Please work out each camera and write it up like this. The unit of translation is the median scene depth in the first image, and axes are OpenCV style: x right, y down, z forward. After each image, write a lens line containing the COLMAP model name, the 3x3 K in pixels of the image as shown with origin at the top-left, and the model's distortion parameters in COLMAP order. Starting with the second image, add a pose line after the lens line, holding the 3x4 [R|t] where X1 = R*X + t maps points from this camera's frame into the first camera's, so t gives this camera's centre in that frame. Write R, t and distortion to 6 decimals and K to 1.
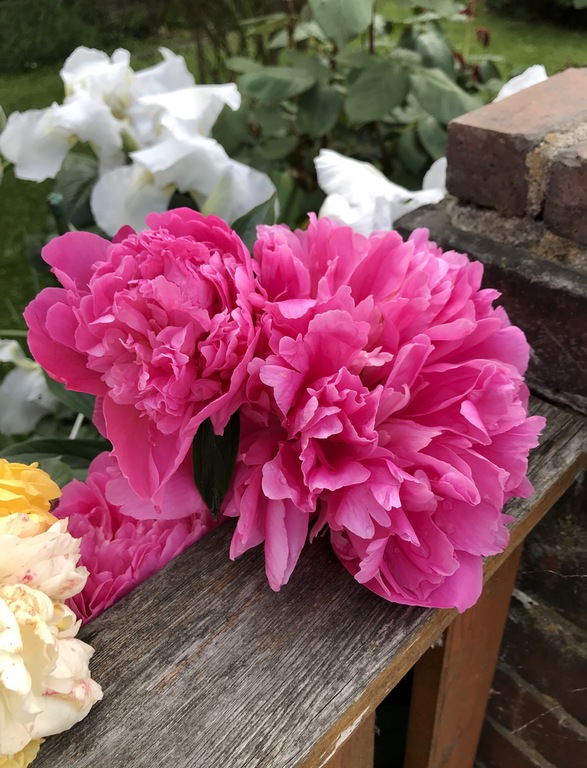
lens RADIAL K [[749.5, 0, 316.6], [0, 749.5, 384.0], [0, 0, 1]] dist [0.007410, -0.018135]
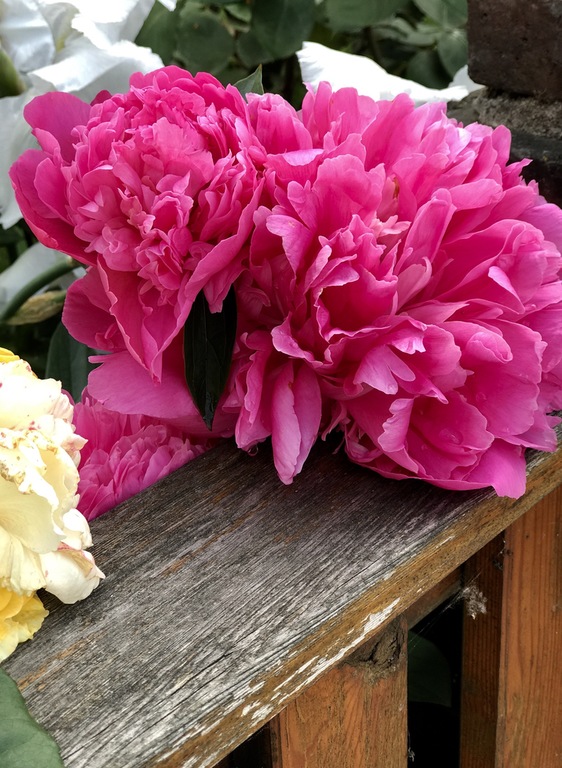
lens RADIAL K [[1349.2, 0, 281.0], [0, 1349.2, 384.0], [0, 0, 1]] dist [-0.216064, 1.336050]
pose [[0.999462, -0.032414, 0.005068, -0.069128], [0.032765, 0.994061, -0.103777, 0.337279], [-0.001674, 0.103887, 0.994588, -0.595367]]
